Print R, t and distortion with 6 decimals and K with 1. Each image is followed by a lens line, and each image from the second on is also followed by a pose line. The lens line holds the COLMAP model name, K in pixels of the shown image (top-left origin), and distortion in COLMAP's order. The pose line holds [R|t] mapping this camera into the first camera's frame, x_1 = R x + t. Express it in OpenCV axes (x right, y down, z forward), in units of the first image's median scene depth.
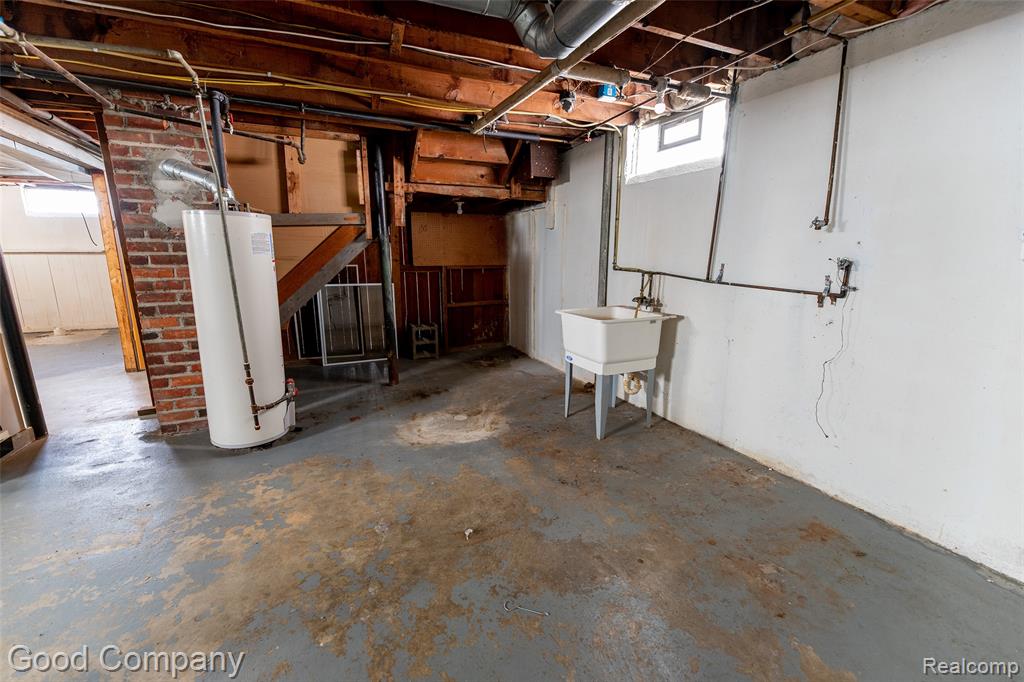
lens RADIAL K [[409.3, 0, 512.0], [0, 409.3, 341.0], [0, 0, 1]] dist [-0.007011, -0.000328]
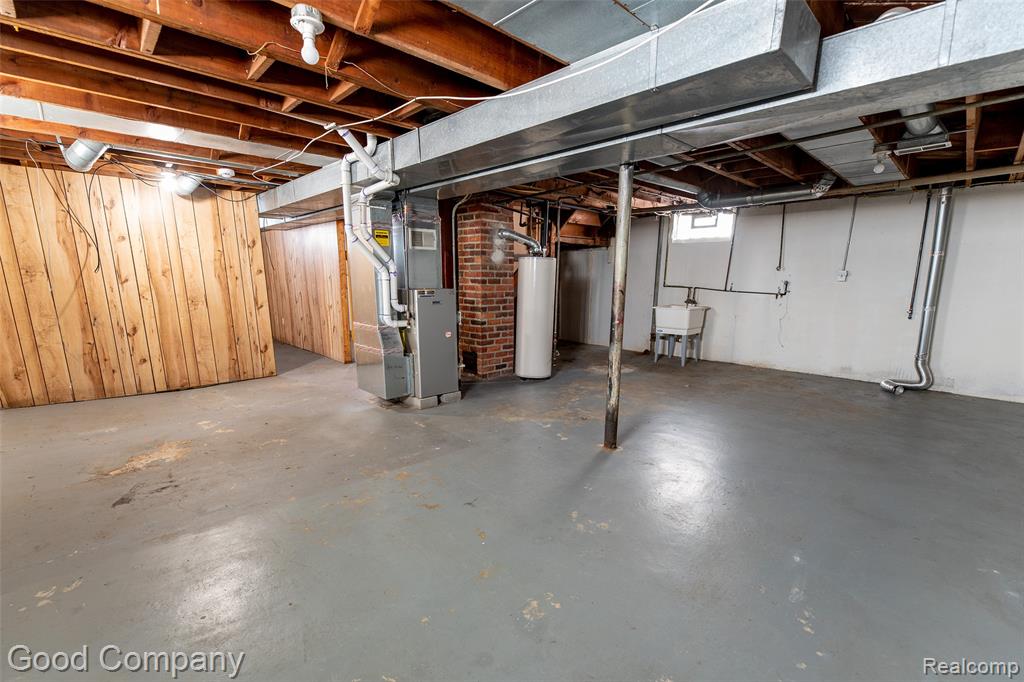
lens RADIAL K [[426.1, 0, 508.4], [0, 426.1, 367.5], [0, 0, 1]] dist [-0.000292, -0.000082]
pose [[0.948394, -0.063513, 0.310667, -1.340698], [0.062629, 0.997954, 0.012832, 0.162356], [-0.310847, 0.007287, 0.950432, -0.820306]]
